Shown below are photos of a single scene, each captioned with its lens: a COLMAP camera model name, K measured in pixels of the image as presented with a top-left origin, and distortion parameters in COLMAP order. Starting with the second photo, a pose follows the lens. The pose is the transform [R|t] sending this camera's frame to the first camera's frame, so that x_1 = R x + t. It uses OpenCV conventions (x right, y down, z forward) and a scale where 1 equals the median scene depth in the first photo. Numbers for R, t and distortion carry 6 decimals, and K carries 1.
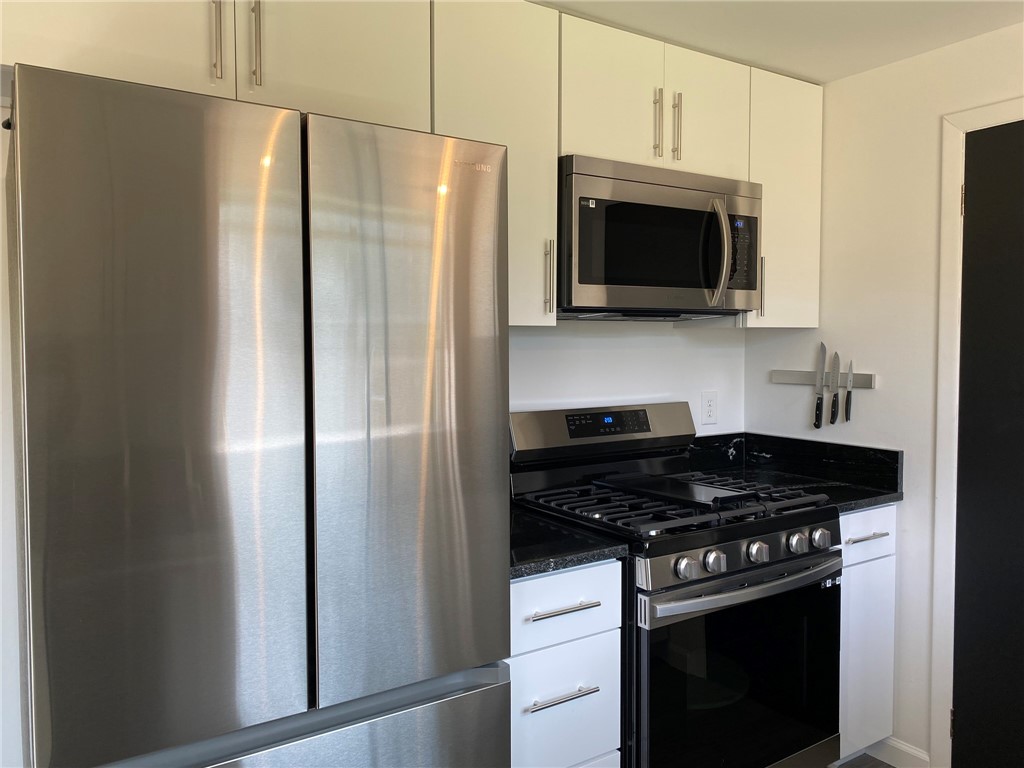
lens RADIAL K [[771.2, 0, 515.2], [0, 771.2, 375.5], [0, 0, 1]] dist [0.033622, -0.057003]
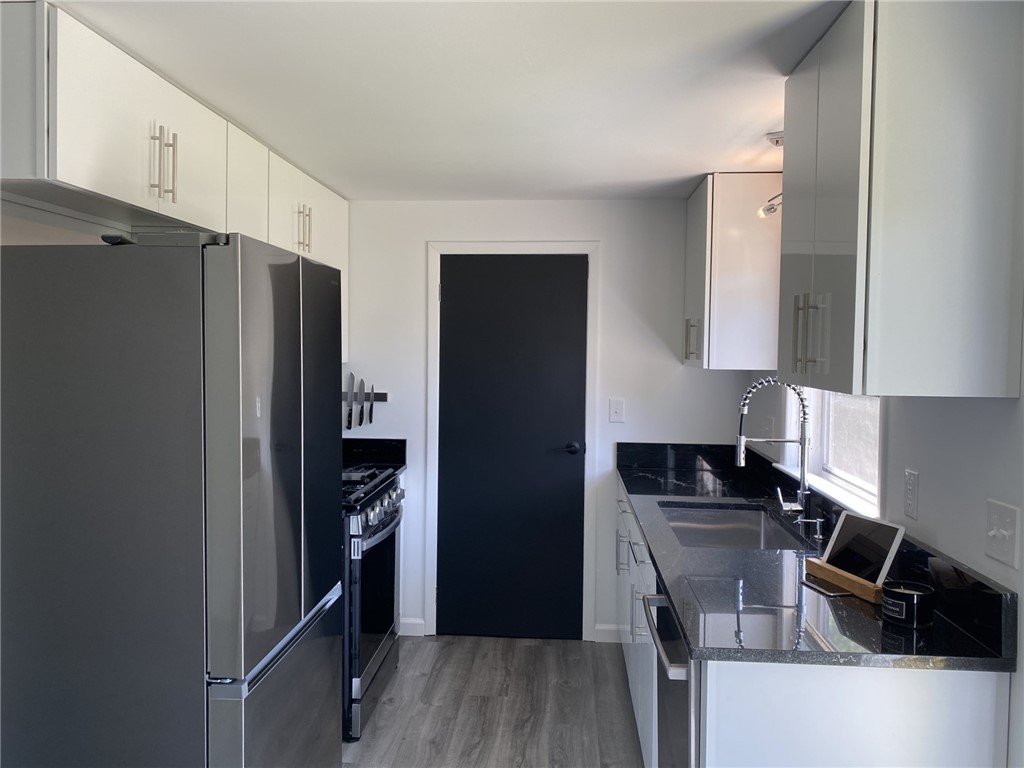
lens RADIAL K [[775.0, 0, 512.6], [0, 775.0, 372.5], [0, 0, 1]] dist [0.035399, -0.032048]
pose [[0.612046, -0.015147, 0.790677, -0.704674], [0.019333, 0.999804, 0.004187, -0.049361], [-0.790586, 0.012723, 0.612219, -0.200358]]
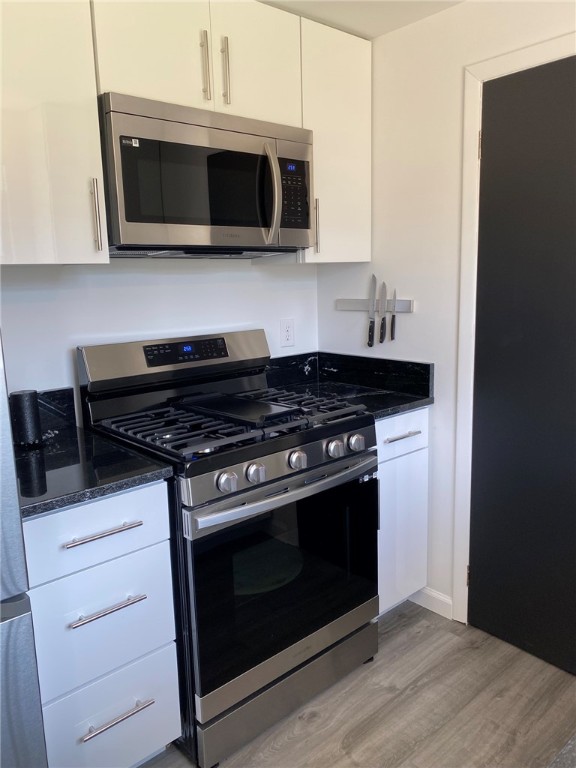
lens RADIAL K [[585.1, 0, 288.0], [0, 585.1, 384.0], [0, 0, 1]] dist [0.009932, -0.001209]
pose [[0.988765, -0.052593, 0.139918, 0.155585], [0.033523, 0.990235, 0.135320, -0.002282], [-0.145669, -0.129109, 0.980873, 0.140318]]
